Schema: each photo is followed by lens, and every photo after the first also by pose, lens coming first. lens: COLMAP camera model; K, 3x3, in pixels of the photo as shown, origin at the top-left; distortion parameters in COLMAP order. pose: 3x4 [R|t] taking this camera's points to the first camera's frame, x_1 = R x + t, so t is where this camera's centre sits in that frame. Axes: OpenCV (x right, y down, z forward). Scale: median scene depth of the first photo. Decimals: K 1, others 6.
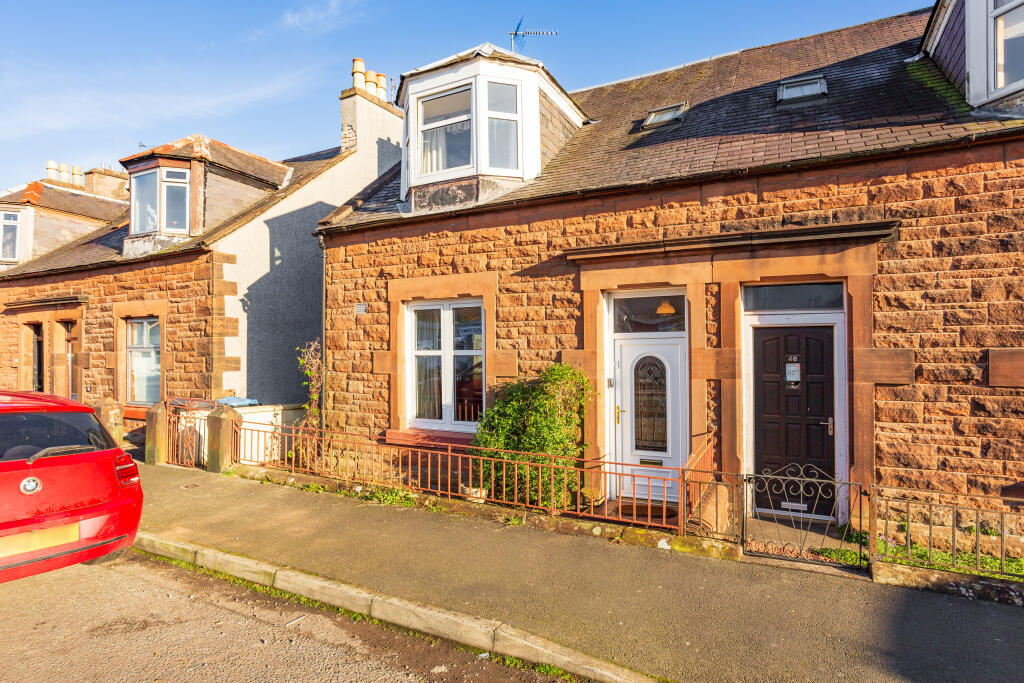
lens RADIAL K [[592.4, 0, 512.0], [0, 592.4, 341.5], [0, 0, 1]] dist [-0.023275, 0.003600]
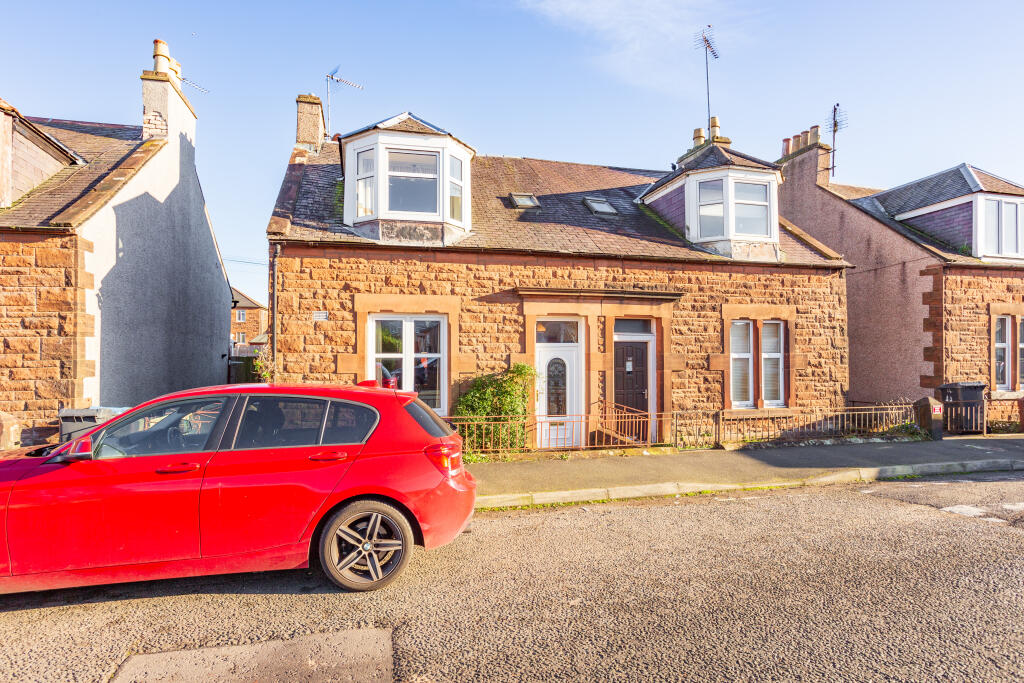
lens RADIAL K [[557.4, 0, 512.8], [0, 557.4, 339.4], [0, 0, 1]] dist [-0.058403, 0.039074]
pose [[0.720596, 0.024322, 0.692928, -0.854296], [-0.011564, 0.999667, -0.023063, 0.010248], [-0.693258, 0.008606, 0.720638, -0.010894]]
